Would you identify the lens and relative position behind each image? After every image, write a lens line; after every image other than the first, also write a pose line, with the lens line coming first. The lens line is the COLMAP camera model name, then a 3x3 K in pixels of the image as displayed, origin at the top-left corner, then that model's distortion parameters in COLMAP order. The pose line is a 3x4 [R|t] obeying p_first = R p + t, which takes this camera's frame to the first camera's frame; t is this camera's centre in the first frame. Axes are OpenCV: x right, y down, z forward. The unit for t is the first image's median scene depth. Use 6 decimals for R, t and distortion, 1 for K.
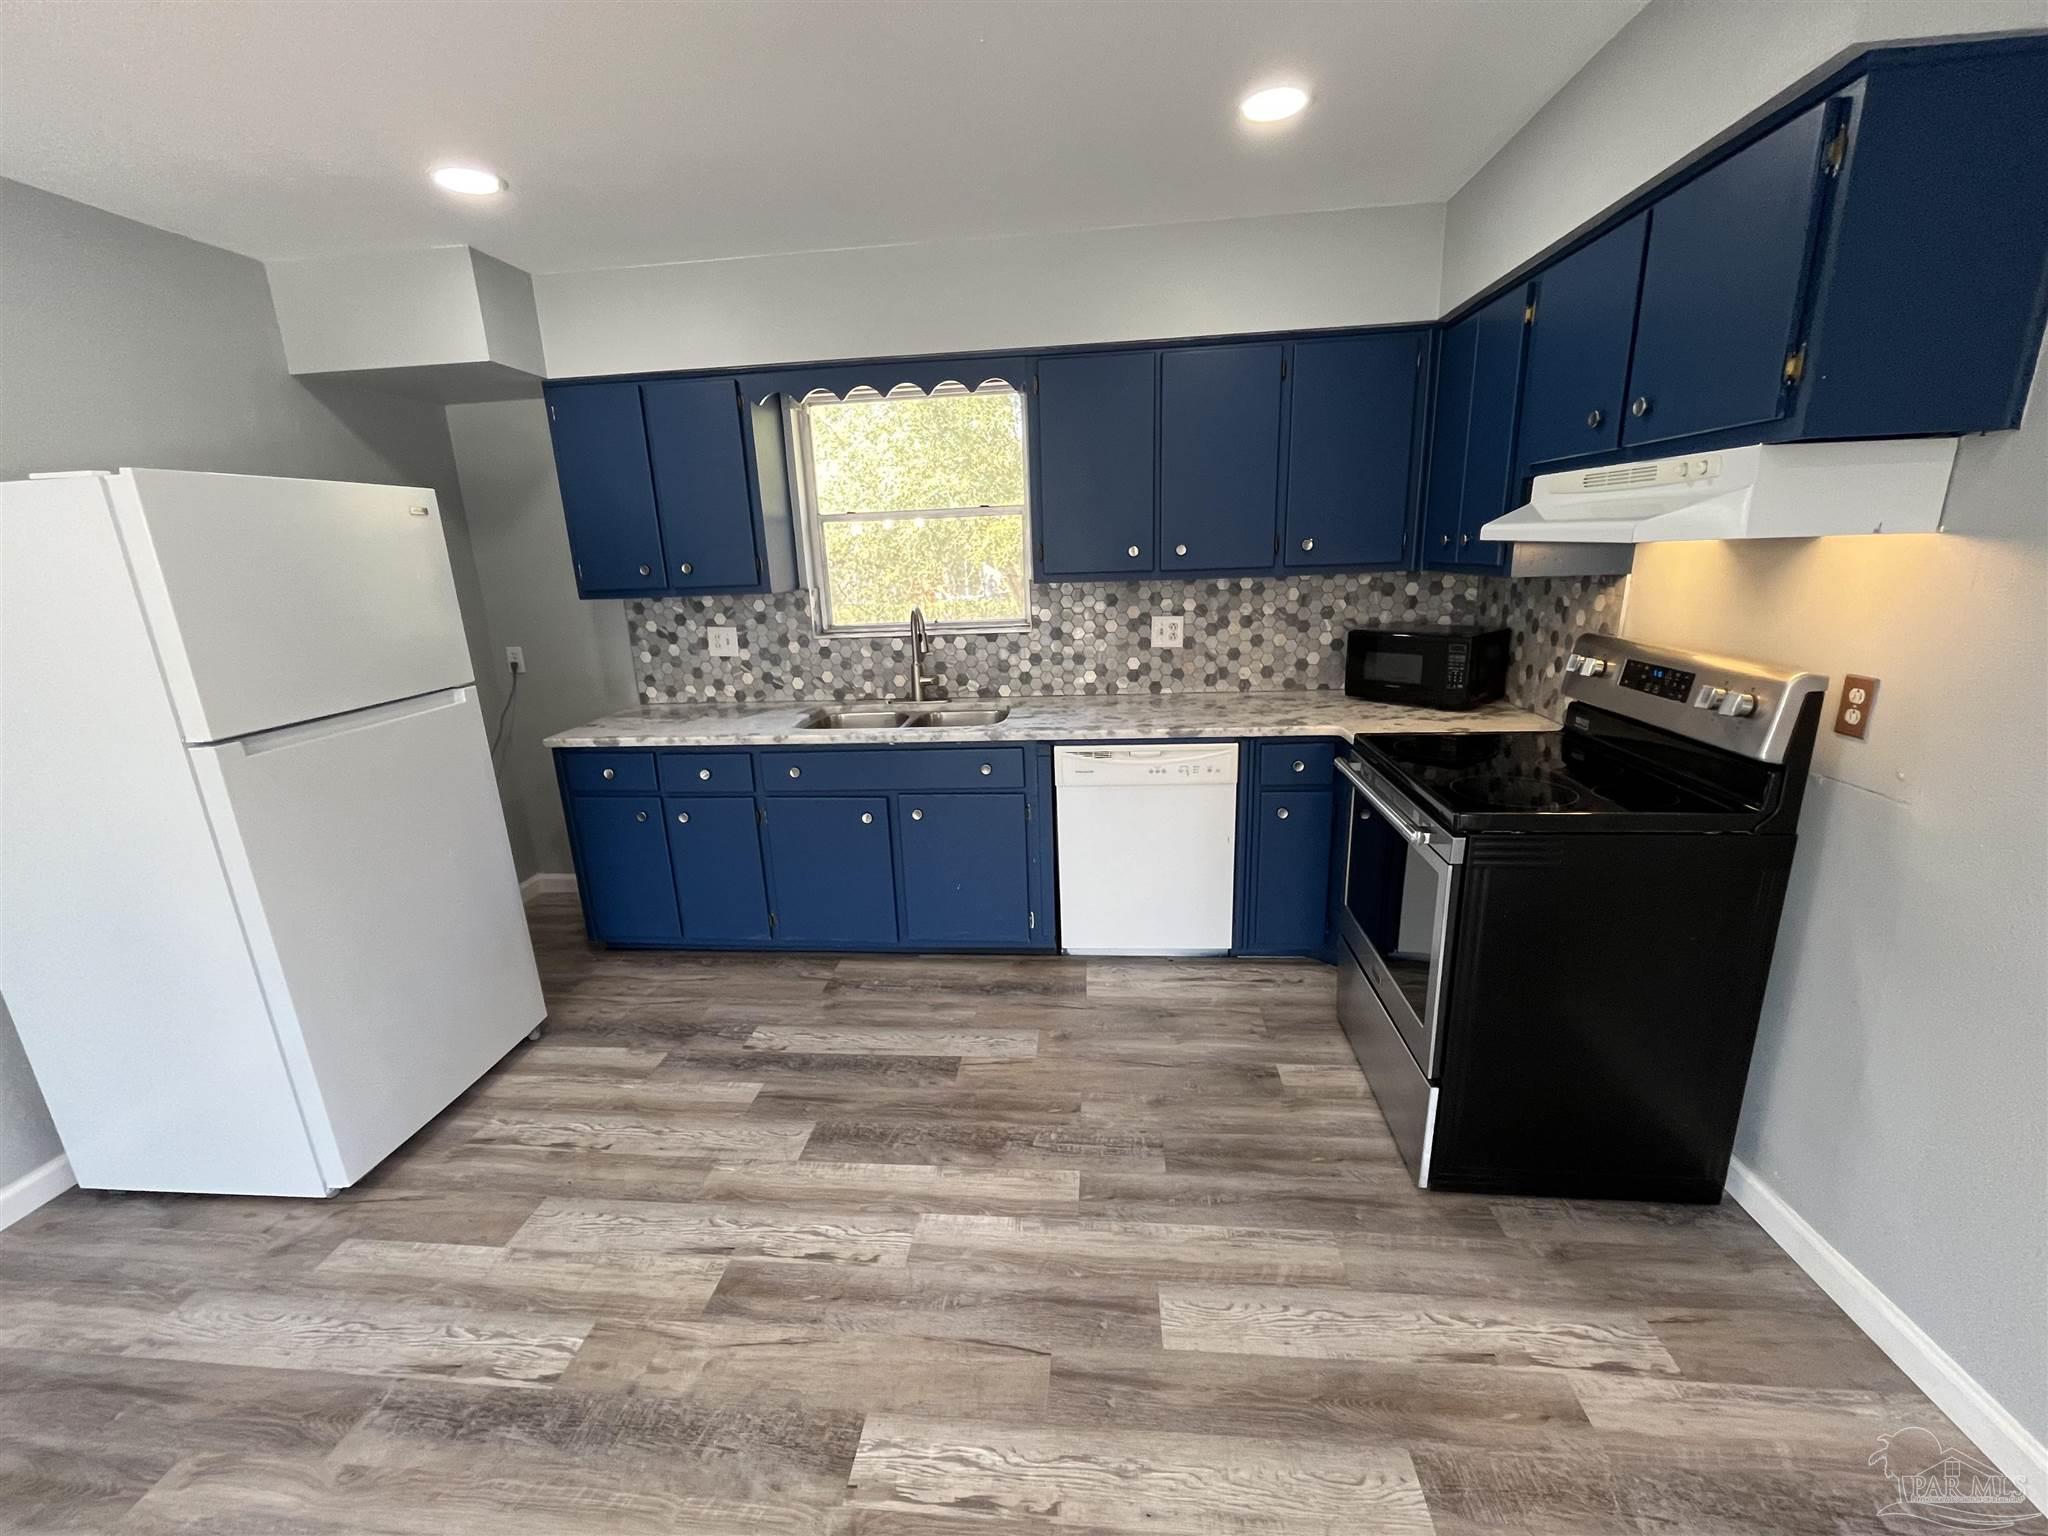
lens RADIAL K [[833.3, 0, 1020.9], [0, 833.3, 768.7], [0, 0, 1]] dist [-0.004796, 0.000021]
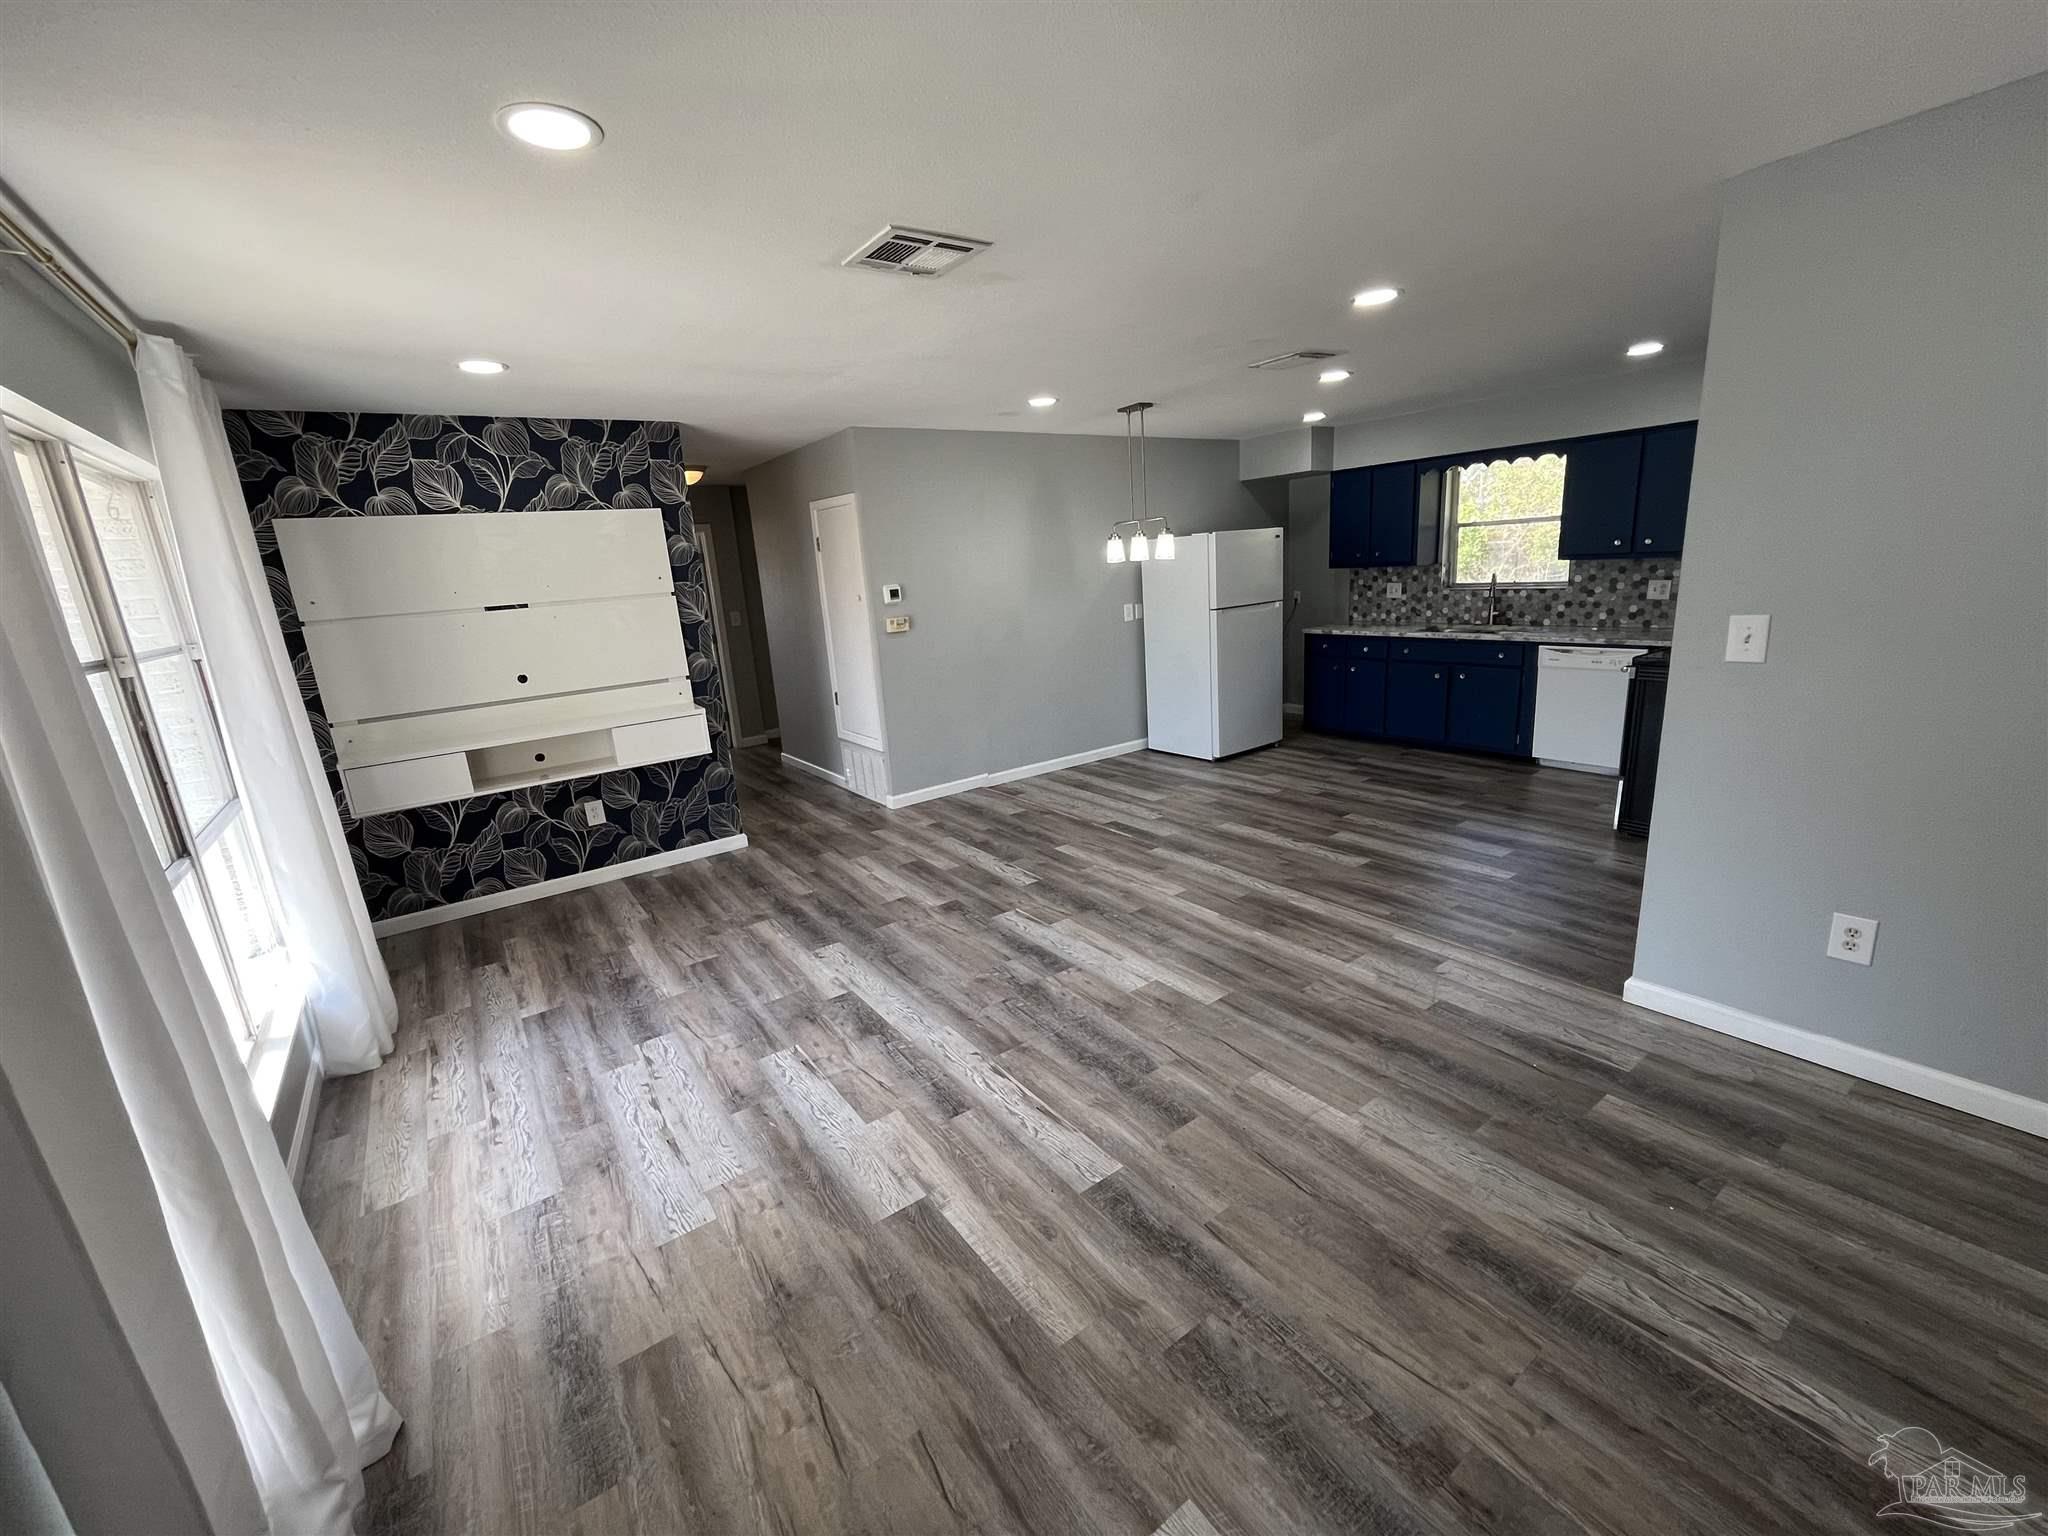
lens RADIAL K [[833.3, 0, 1022.6], [0, 833.3, 767.8], [0, 0, 1]] dist [-0.004796, 0.000021]
pose [[0.659113, 0.177676, -0.730754, 0.620533], [-0.152767, 0.983064, 0.101232, 0.210073], [0.736364, 0.044911, 0.675093, -1.028474]]
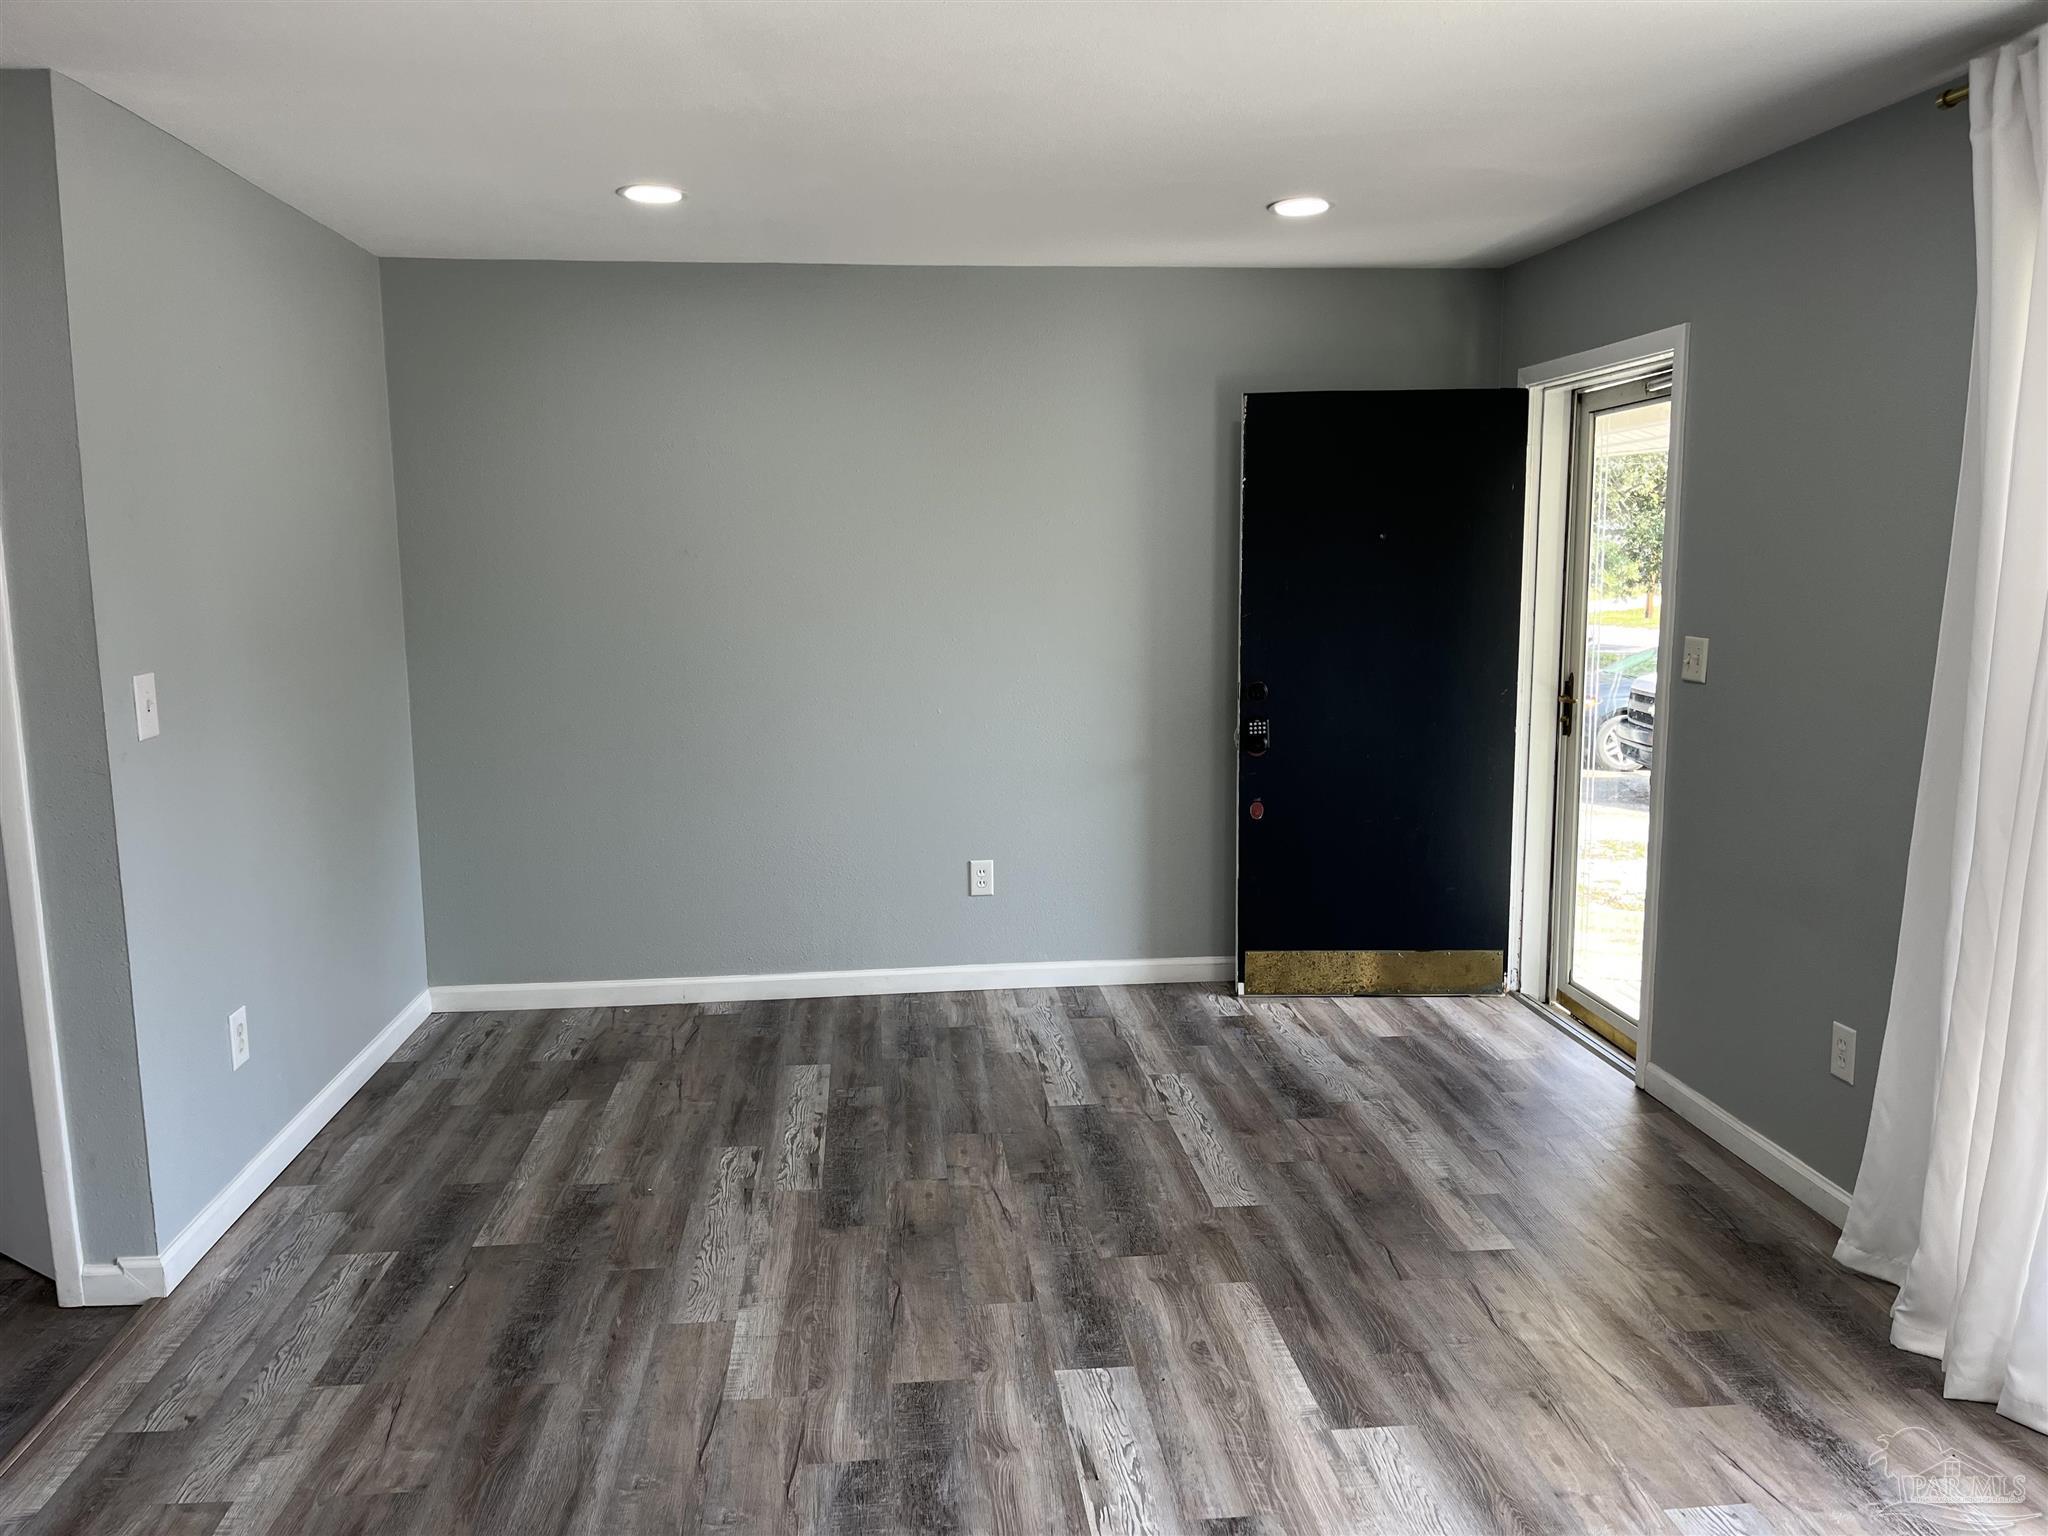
lens RADIAL K [[1552.5, 0, 1027.5], [0, 1552.5, 780.8], [0, 0, 1]] dist [0.058471, -0.065862]
pose [[-0.199201, -0.102466, 0.974587, -0.616831], [0.267162, 0.951168, 0.154611, 0.116138], [-0.942838, 0.291171, -0.162099, -0.428506]]
